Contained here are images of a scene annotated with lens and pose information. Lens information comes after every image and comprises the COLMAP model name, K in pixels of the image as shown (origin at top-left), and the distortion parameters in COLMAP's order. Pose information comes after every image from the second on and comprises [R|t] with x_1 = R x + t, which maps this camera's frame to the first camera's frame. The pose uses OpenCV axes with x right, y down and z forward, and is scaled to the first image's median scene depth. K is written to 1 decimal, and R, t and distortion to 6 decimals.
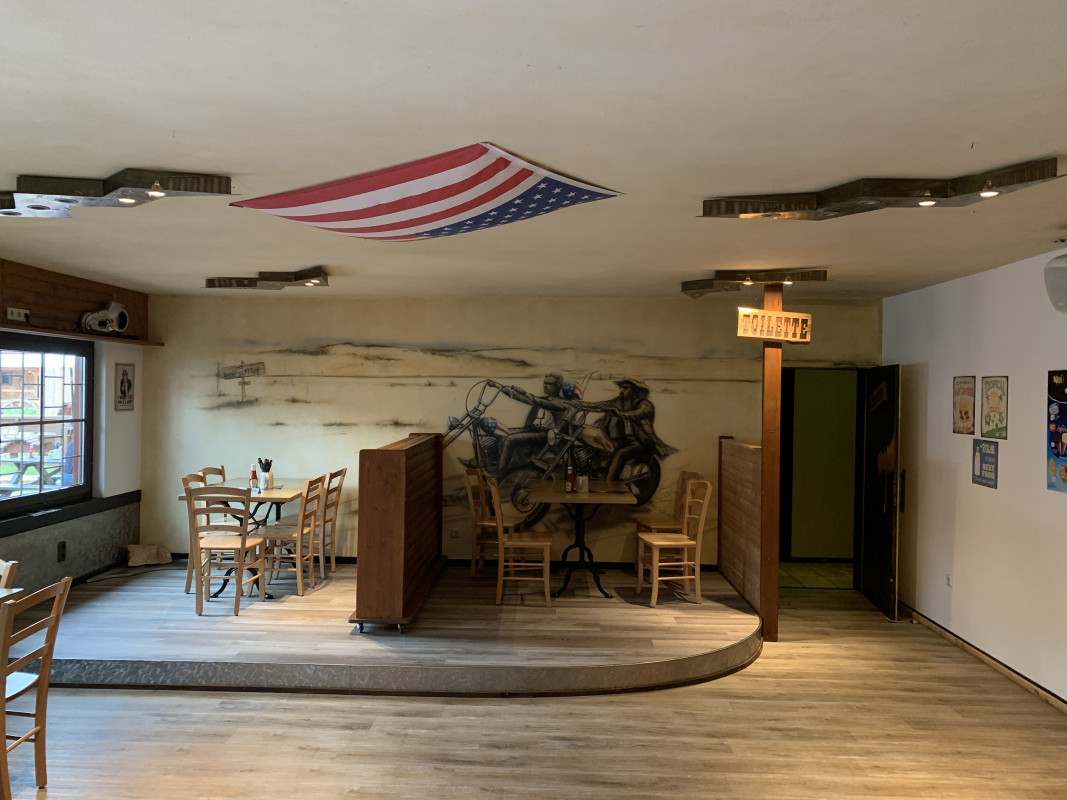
lens RADIAL K [[816.5, 0, 530.6], [0, 816.5, 399.9], [0, 0, 1]] dist [0.025592, -0.026560]
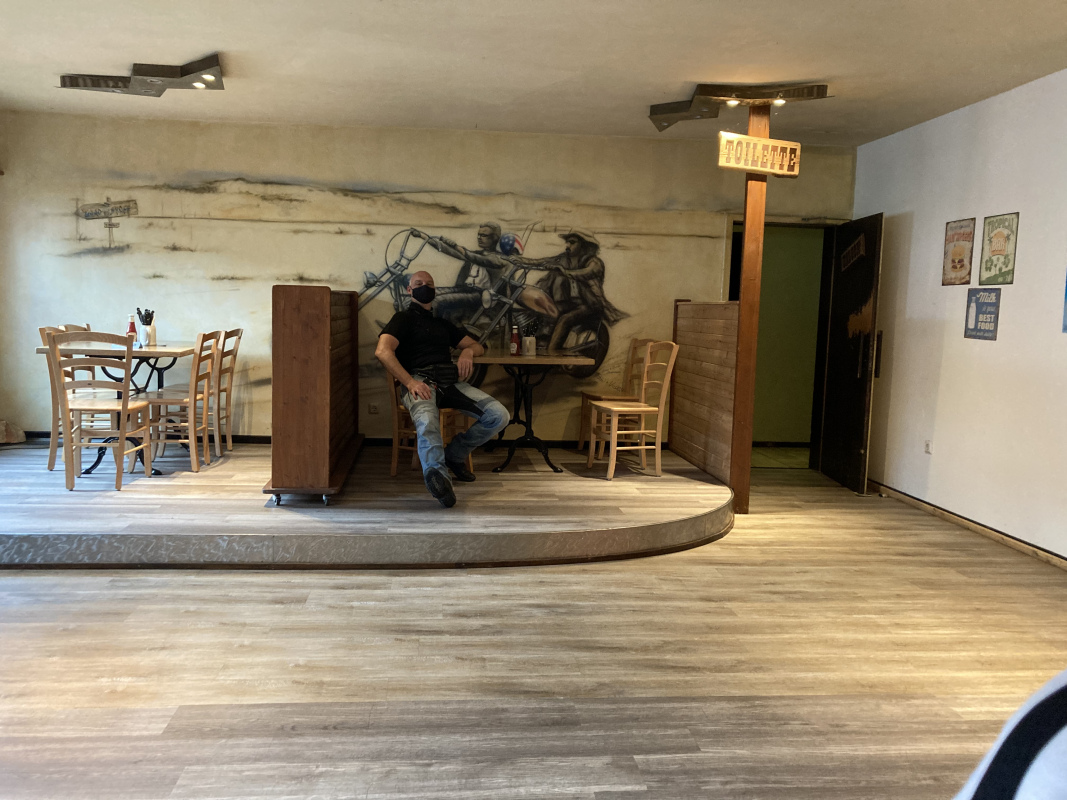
lens RADIAL K [[869.1, 0, 517.7], [0, 869.1, 396.4], [0, 0, 1]] dist [0.055049, -0.078288]
pose [[0.992978, 0.002588, 0.118270, -0.064894], [-0.013680, 0.995565, 0.093073, 0.080799], [-0.117505, -0.094037, 0.988610, 0.093088]]
